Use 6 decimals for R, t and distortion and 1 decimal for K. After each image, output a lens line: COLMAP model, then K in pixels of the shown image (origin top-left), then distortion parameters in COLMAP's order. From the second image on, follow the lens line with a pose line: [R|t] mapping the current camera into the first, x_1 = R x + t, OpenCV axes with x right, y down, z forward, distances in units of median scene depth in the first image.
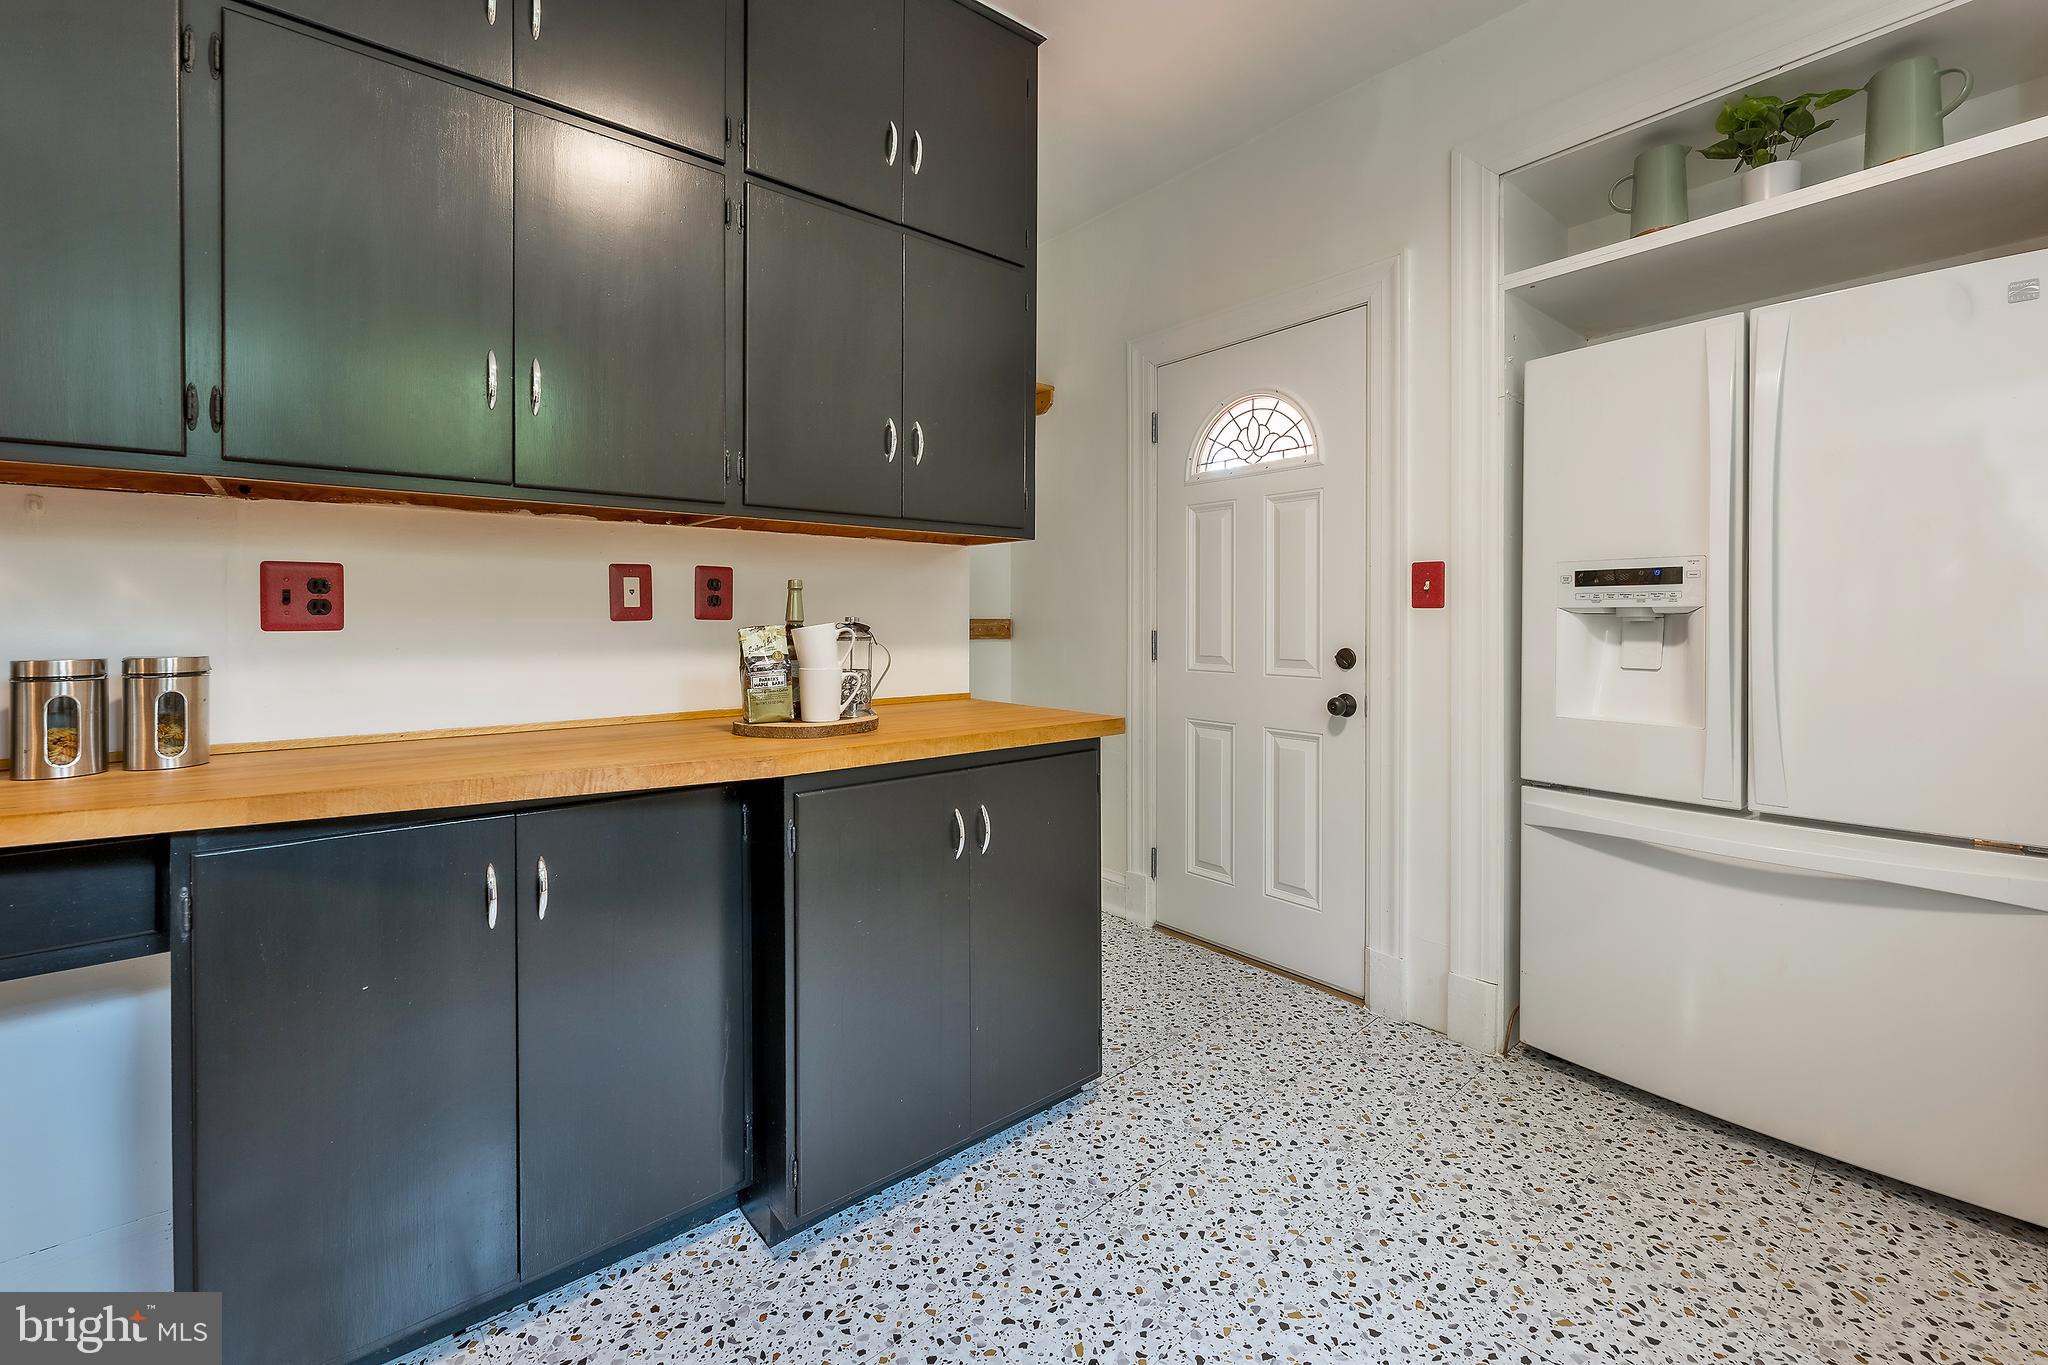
lens RADIAL K [[845.8, 0, 1046.4], [0, 845.8, 627.9], [0, 0, 1]] dist [-0.000541, 0.000319]
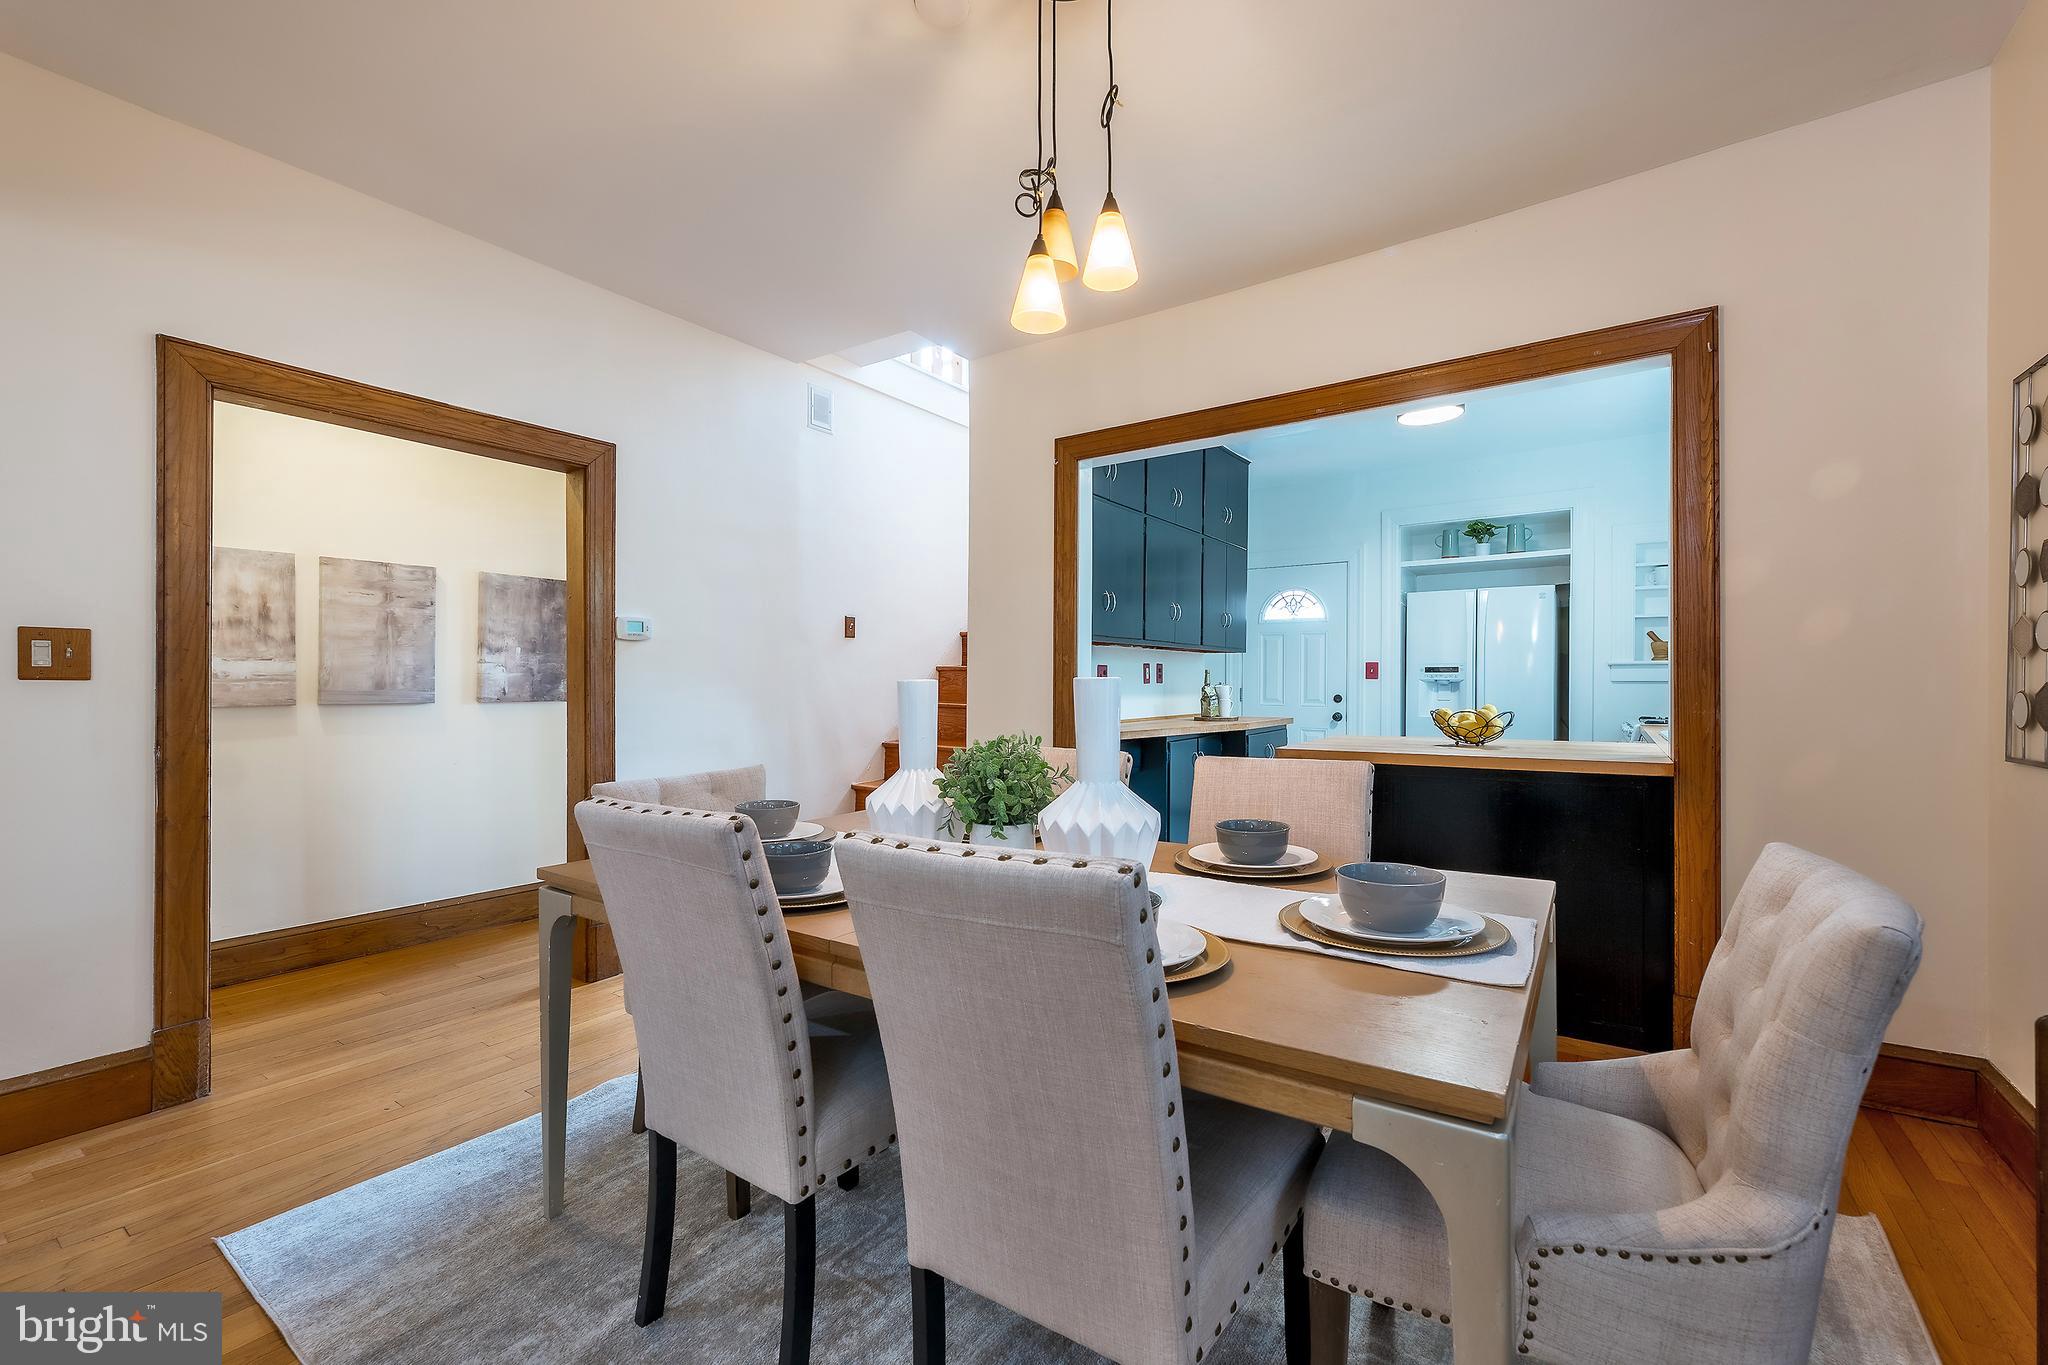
lens RADIAL K [[845.8, 0, 1026.2], [0, 845.8, 687.4], [0, 0, 1]] dist [-0.000541, 0.000319]
pose [[0.962813, 0.000589, 0.270167, -1.448991], [-0.000597, 1.000000, -0.000053, 0.003620], [-0.270167, -0.000110, 0.962814, -1.403456]]
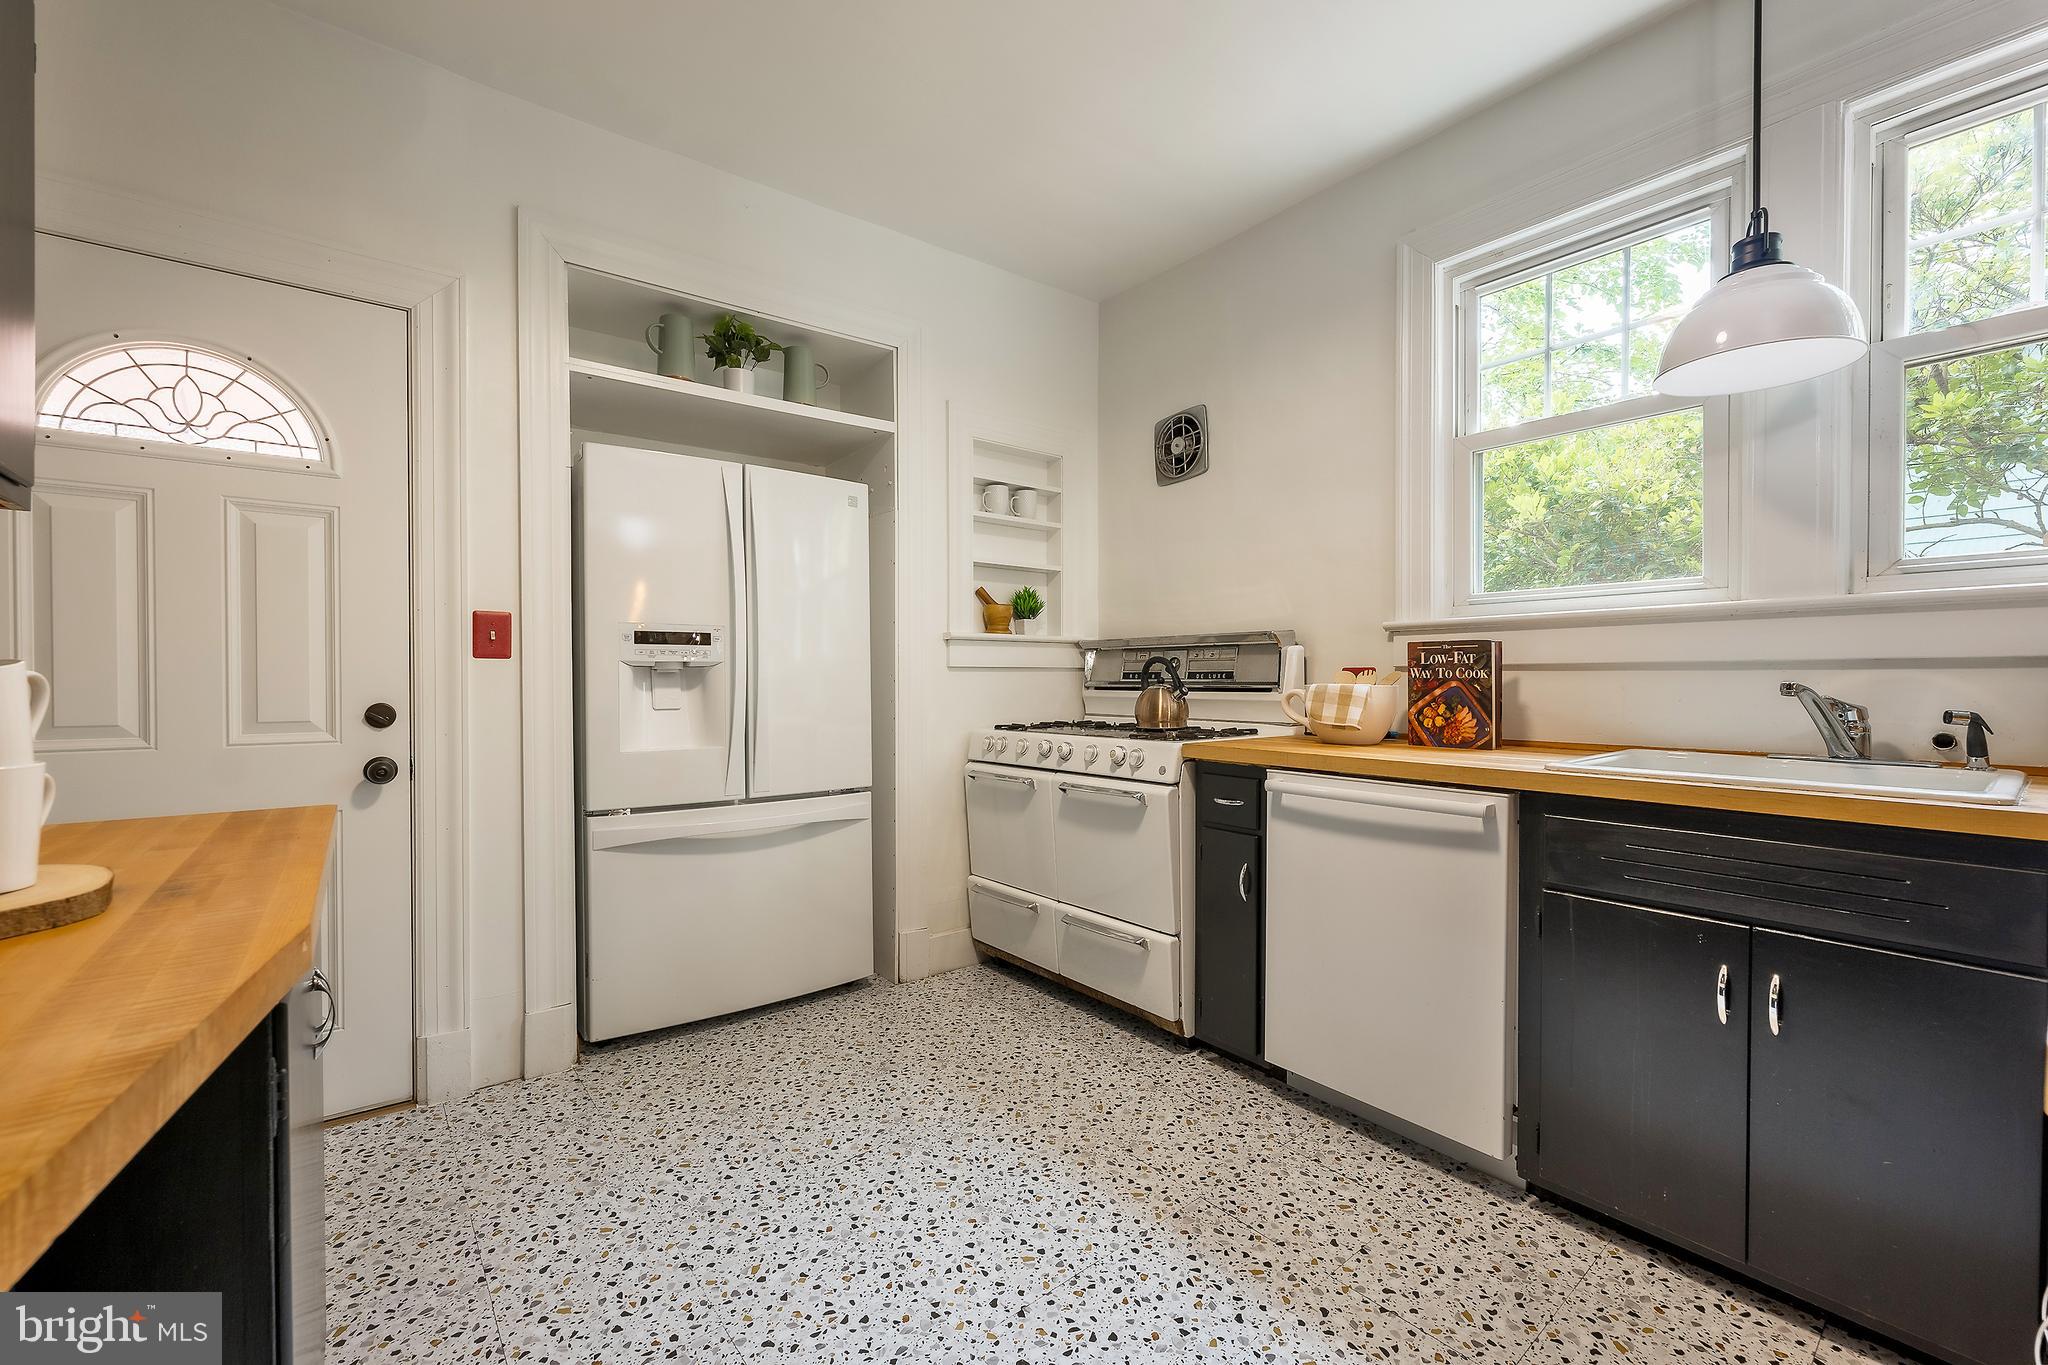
lens RADIAL K [[845.8, 0, 1016.6], [0, 845.8, 688.0], [0, 0, 1]] dist [-0.000541, 0.000319]
pose [[0.055653, -0.016629, 0.998312, -0.536707], [0.006123, 0.999848, 0.016313, -0.001653], [-0.998431, 0.005205, 0.055746, 0.367472]]
